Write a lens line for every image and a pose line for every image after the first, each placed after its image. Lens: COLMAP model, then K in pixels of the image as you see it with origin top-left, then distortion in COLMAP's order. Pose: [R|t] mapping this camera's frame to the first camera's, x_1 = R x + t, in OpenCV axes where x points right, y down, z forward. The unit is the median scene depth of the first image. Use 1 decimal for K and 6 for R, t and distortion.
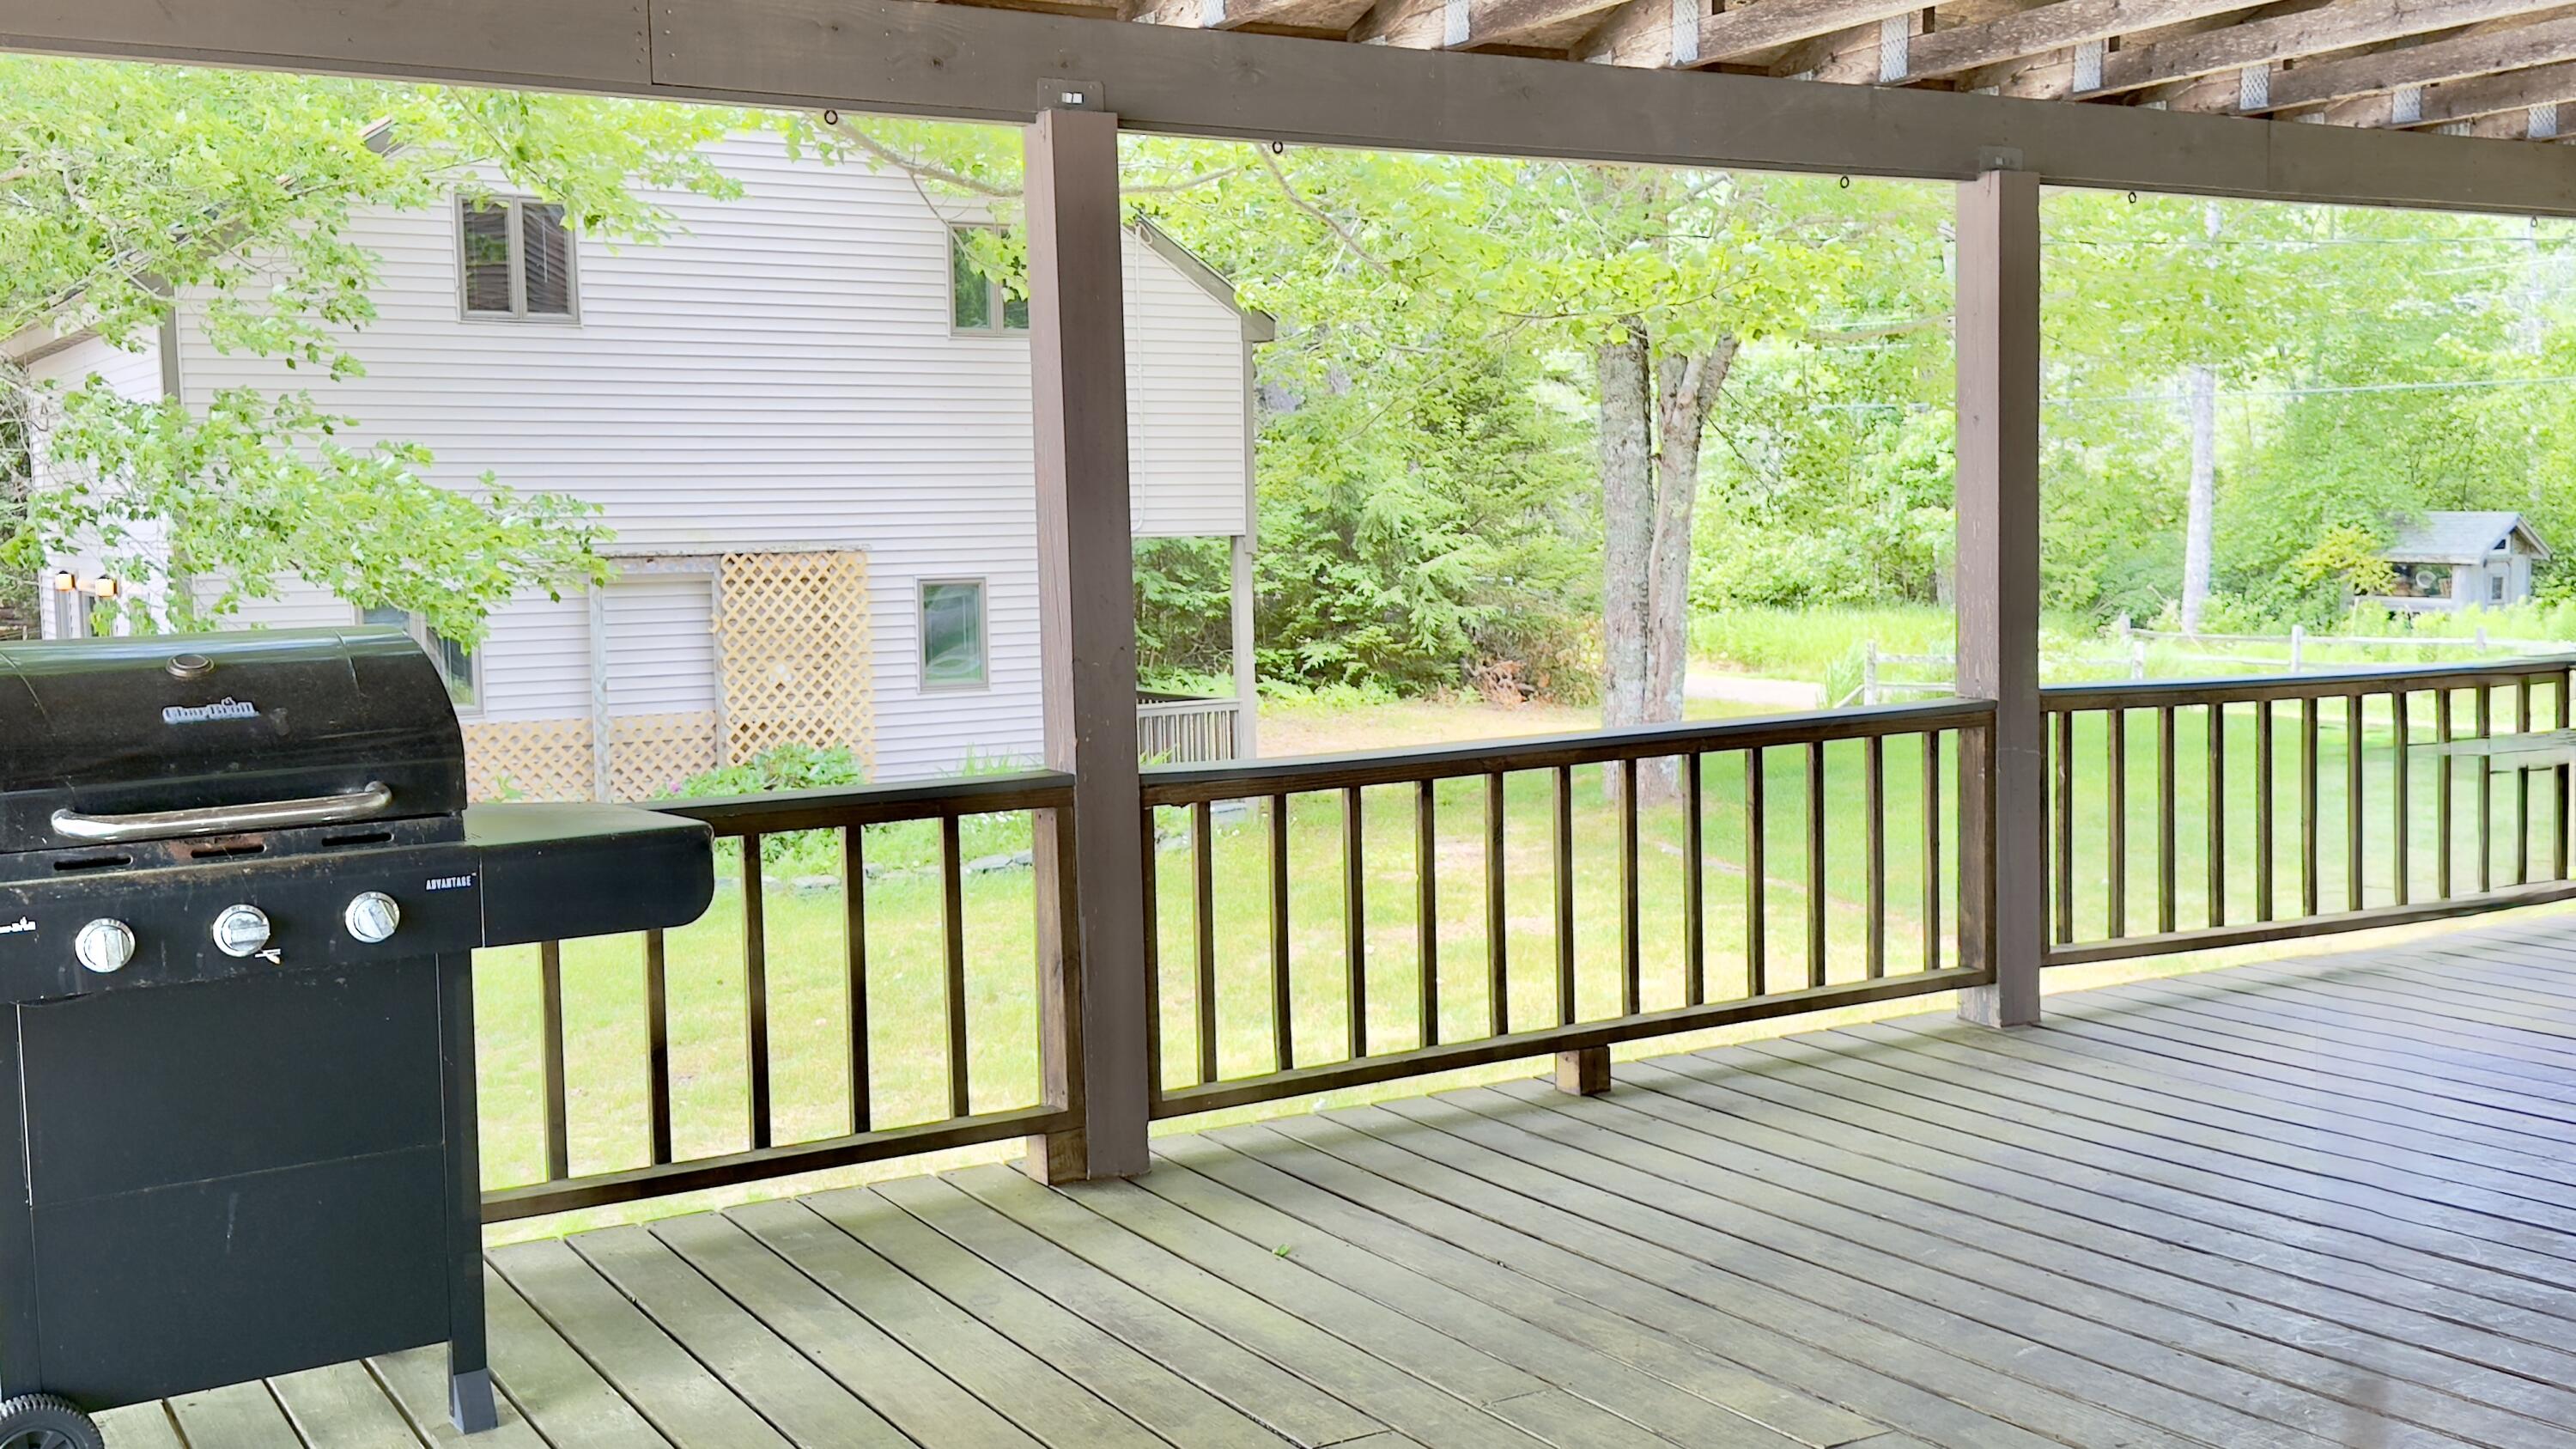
lens RADIAL K [[2497.7, 0, 1301.5], [0, 2497.7, 727.3], [0, 0, 1]] dist [0.028120, 0.000000]
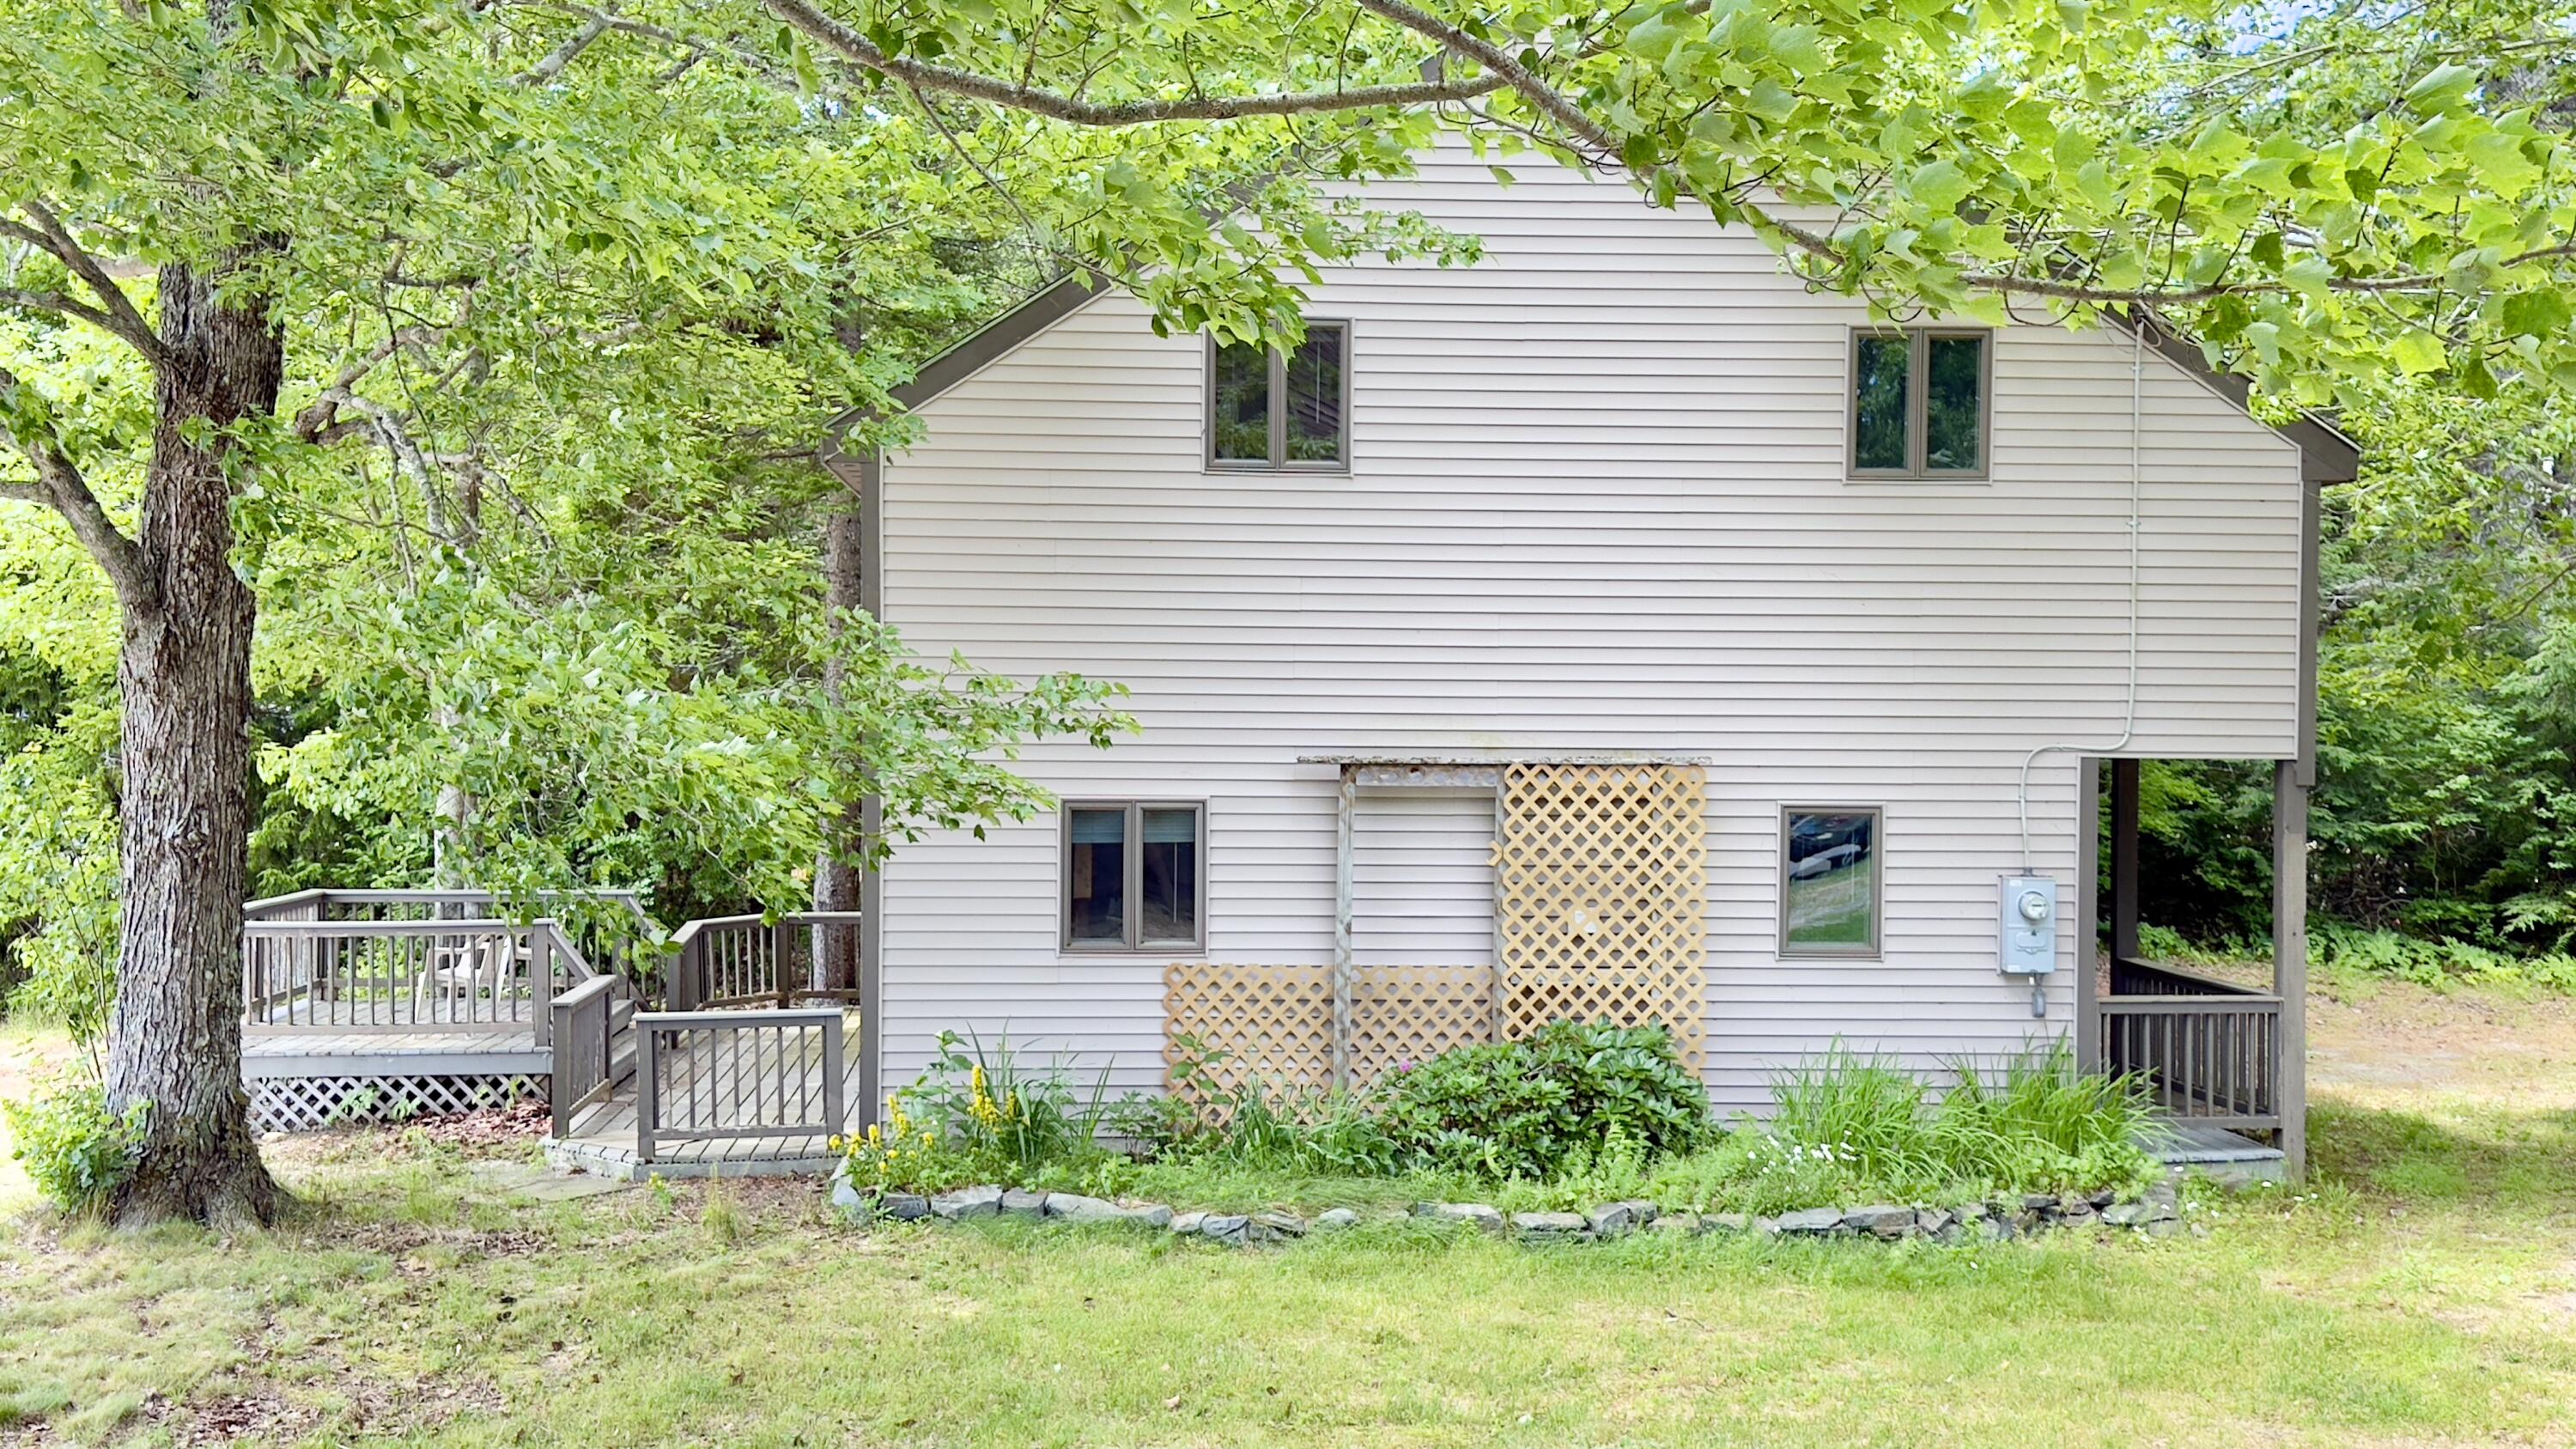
lens RADIAL K [[2497.7, 0, 1270.8], [0, 2497.7, 718.7], [0, 0, 1]] dist [0.028120, 0.000000]
pose [[0.871293, 0.027107, -0.490014, 0.080364], [-0.064344, 0.996164, -0.059302, -0.032307], [0.486527, 0.083199, 0.869695, 0.288380]]
